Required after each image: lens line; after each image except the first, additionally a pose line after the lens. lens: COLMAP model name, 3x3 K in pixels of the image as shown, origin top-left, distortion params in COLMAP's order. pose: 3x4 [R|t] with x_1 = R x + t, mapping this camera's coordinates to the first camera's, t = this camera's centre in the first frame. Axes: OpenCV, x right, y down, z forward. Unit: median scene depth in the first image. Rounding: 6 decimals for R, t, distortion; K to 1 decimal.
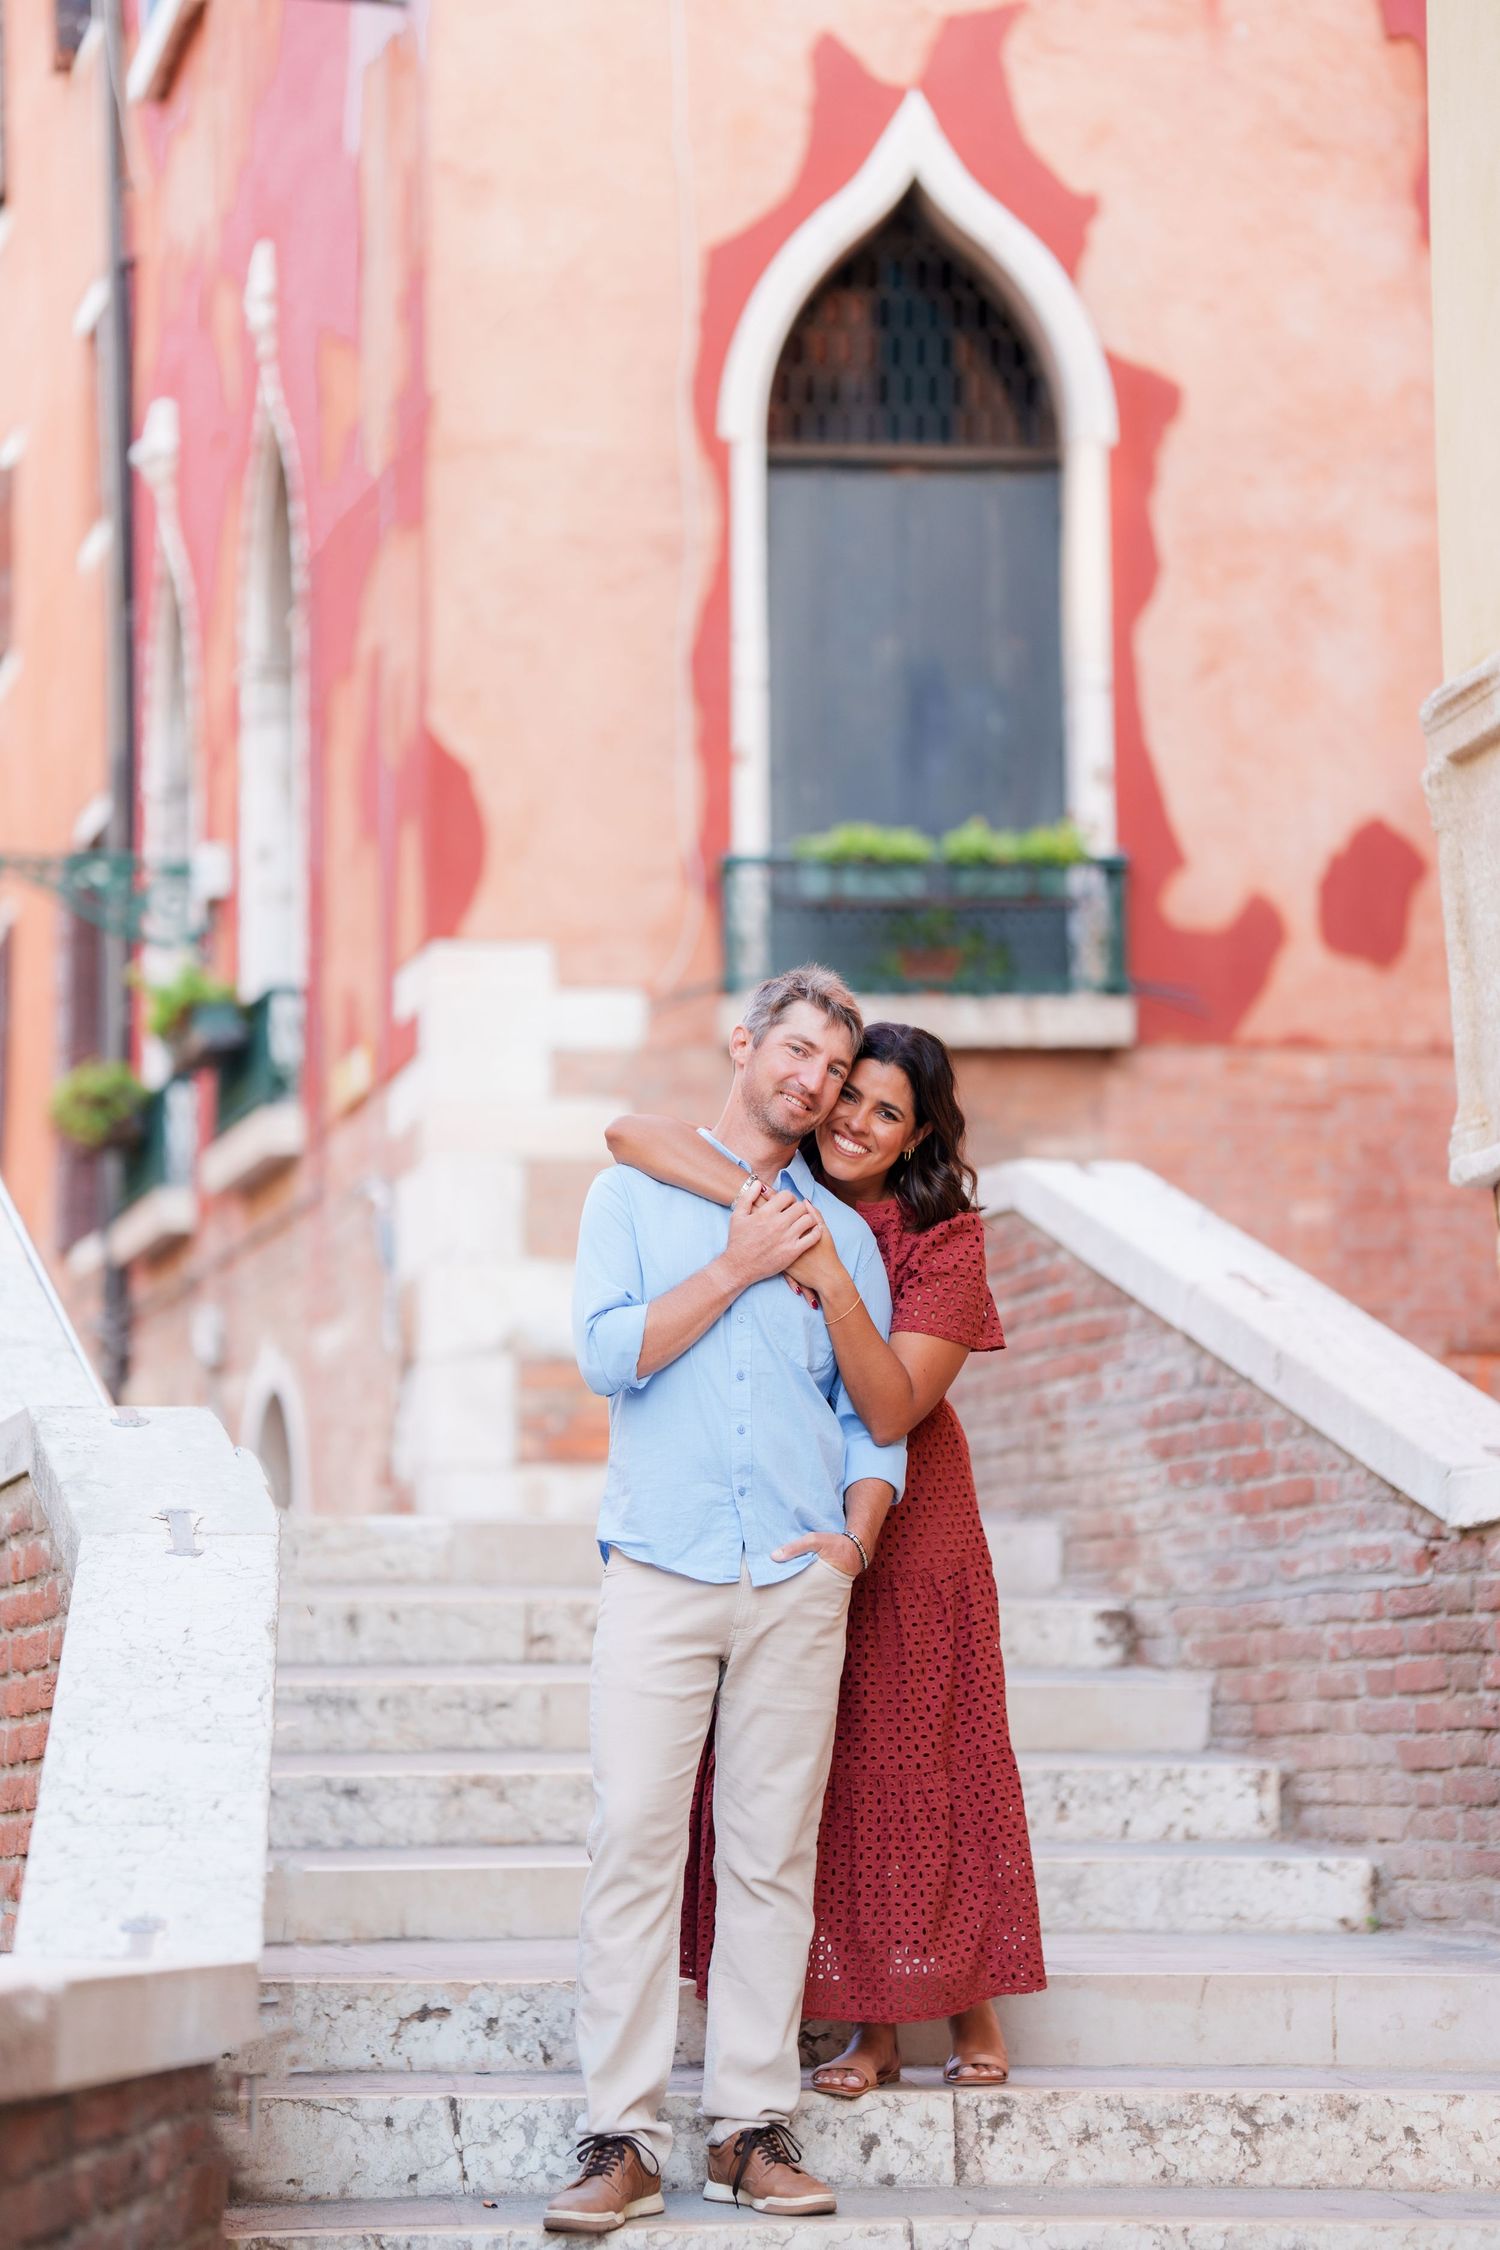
lens RADIAL K [[5266.6, 0, 756.1], [0, 5266.6, 1136.4], [0, 0, 1]] dist [0.600916, 0.515765]
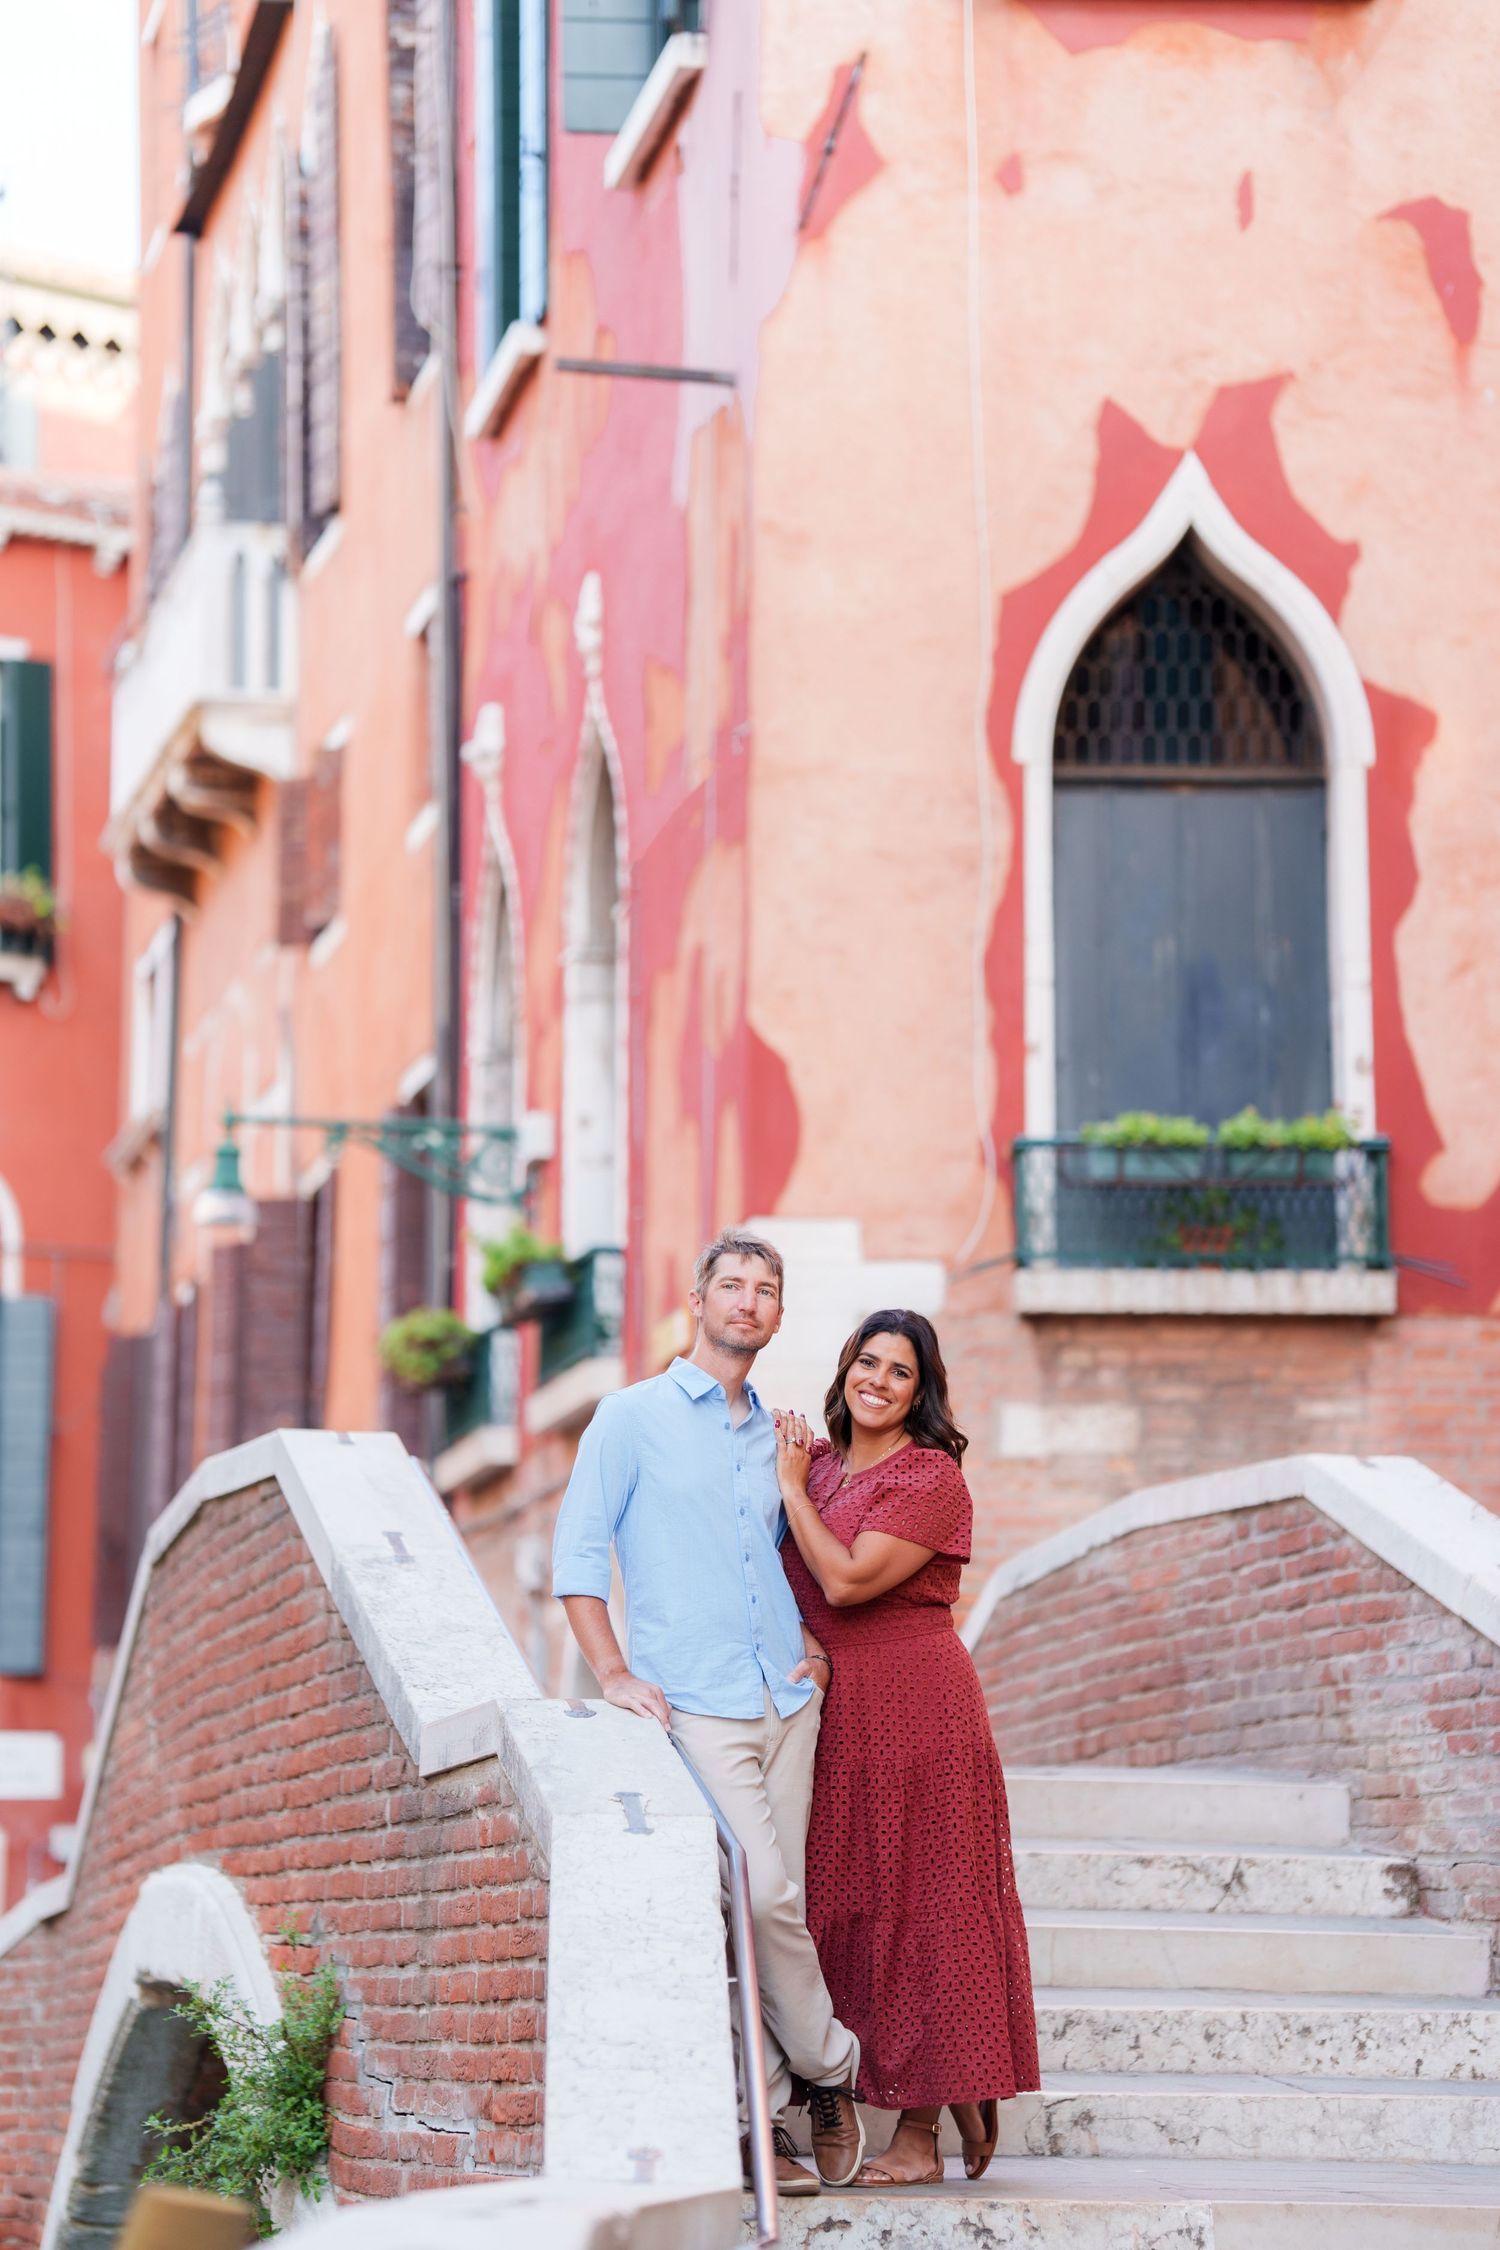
lens RADIAL K [[5312.9, 0, 751.7], [0, 5312.9, 1131.0], [0, 0, 1]] dist [0.585111, 0.750451]
pose [[0.999175, 0.001169, -0.040592, -0.016079], [-0.002379, 0.999554, -0.029765, -0.021748], [0.040539, 0.029837, 0.998732, -0.107265]]
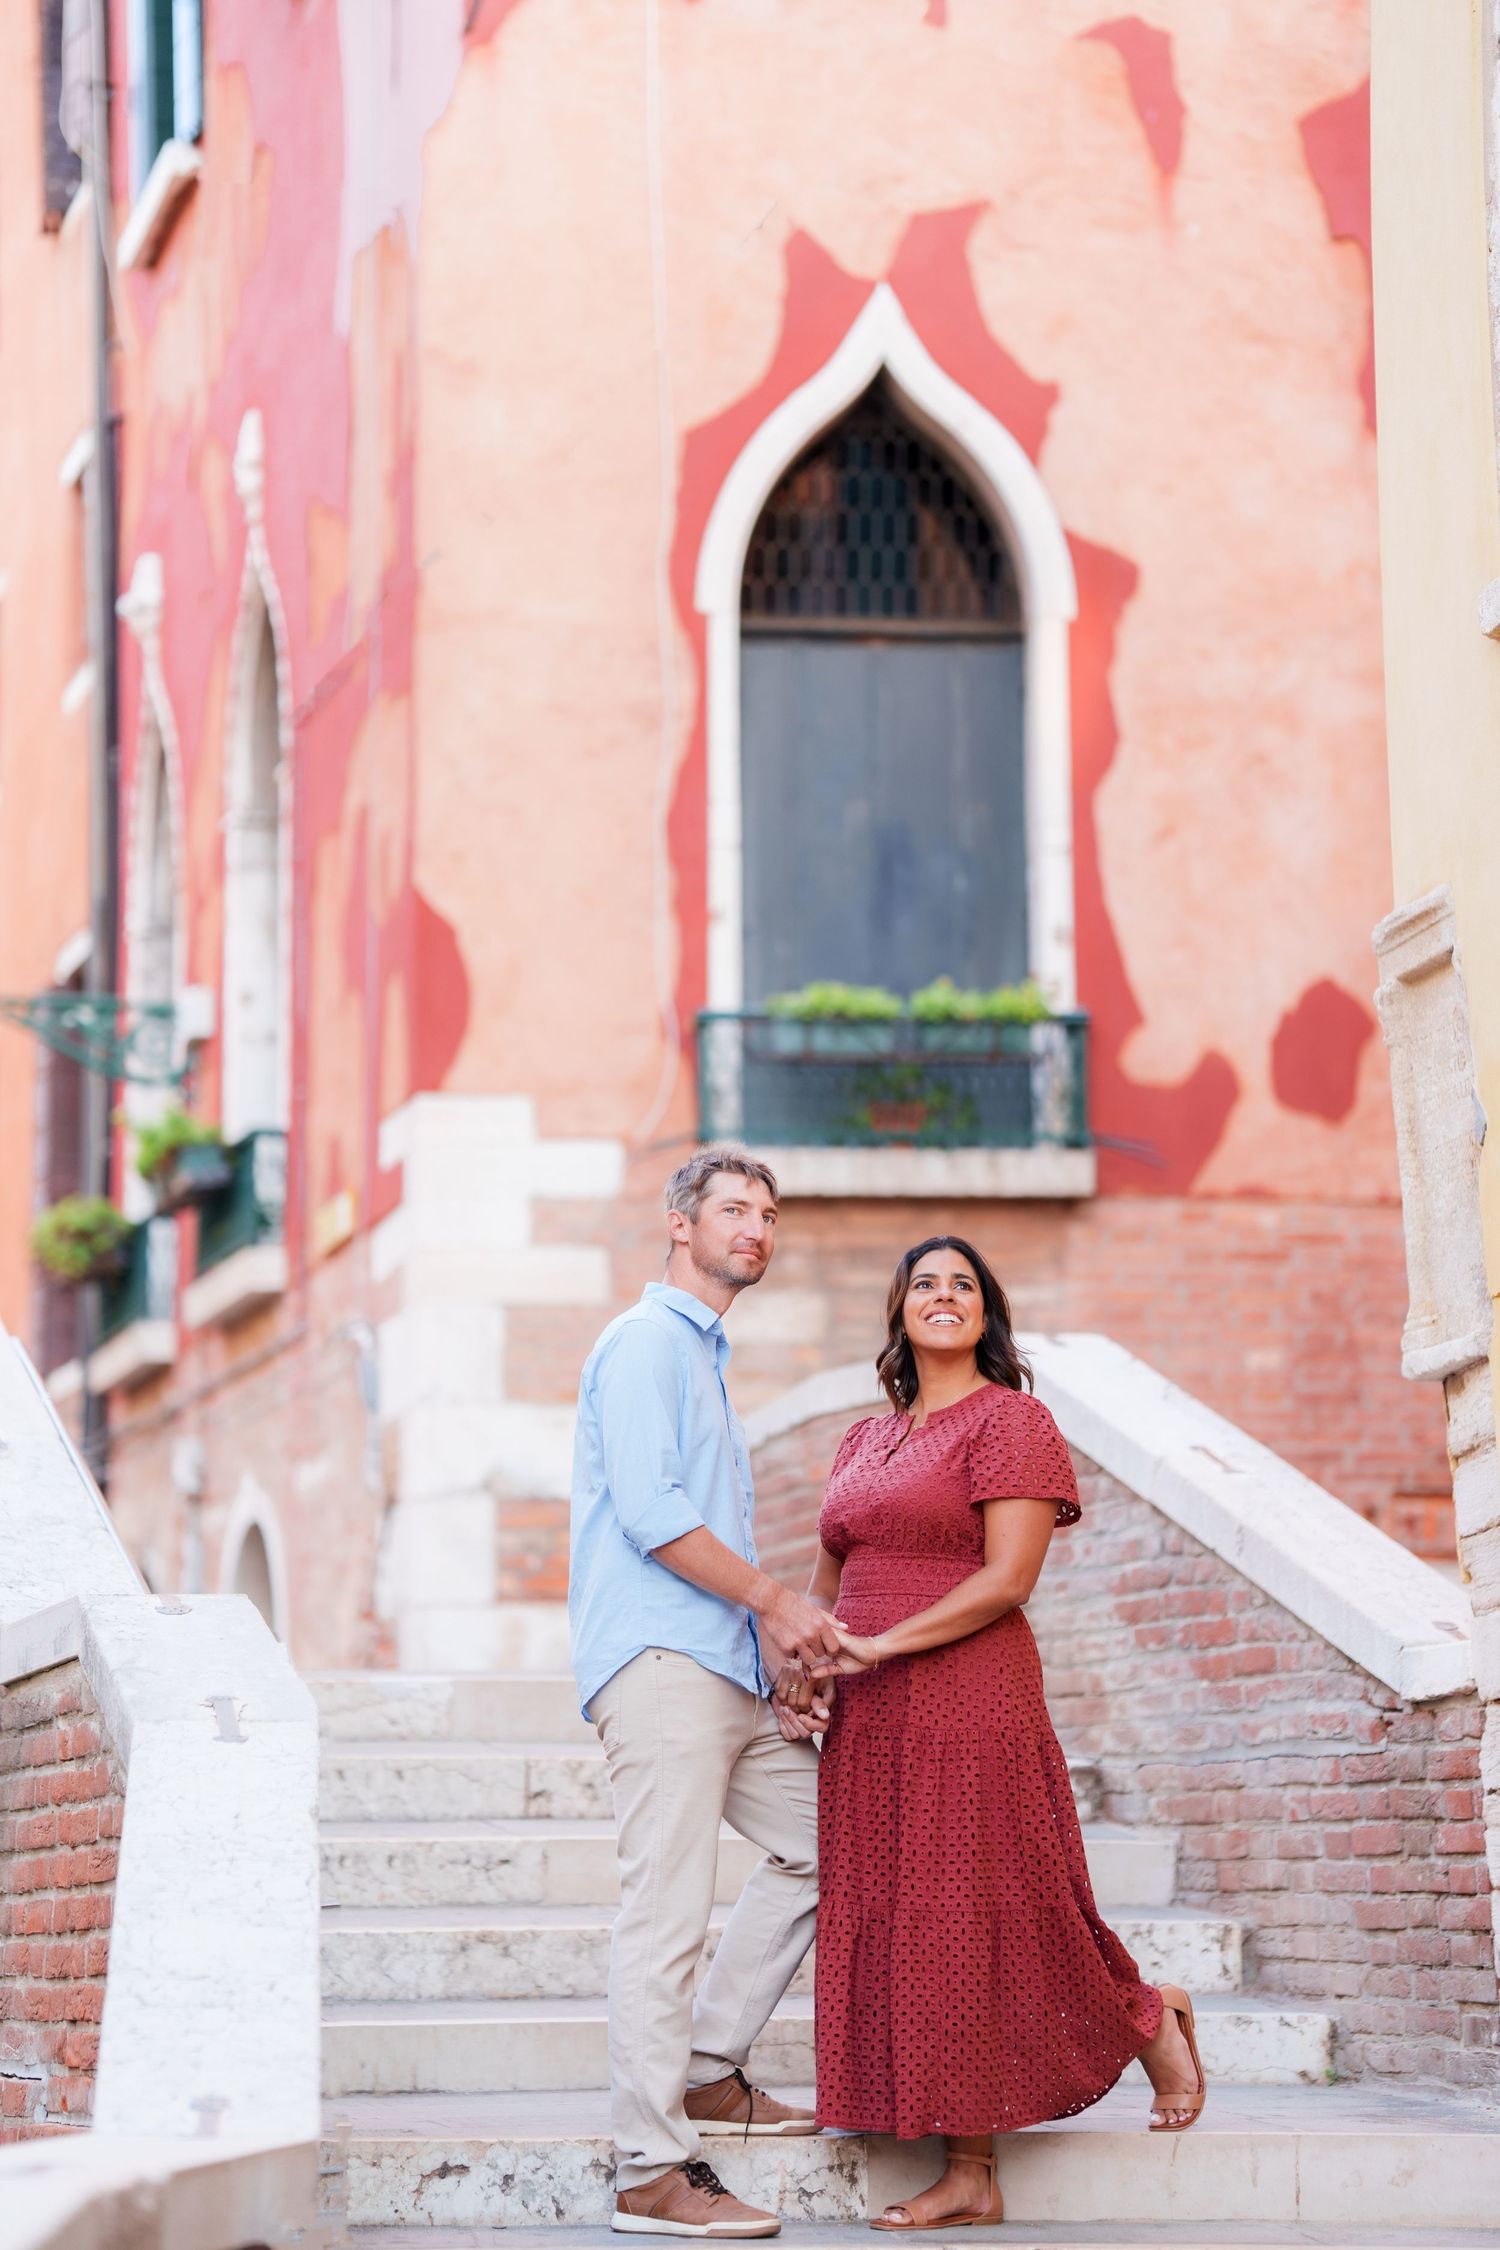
lens RADIAL K [[5325.3, 0, 762.1], [0, 5325.3, 1116.6], [0, 0, 1]] dist [0.584435, 0.744769]
pose [[0.999907, 0.003960, 0.013013, -0.007277], [-0.003730, 0.999838, -0.017600, -0.014133], [-0.013080, 0.017550, 0.999760, -0.045936]]
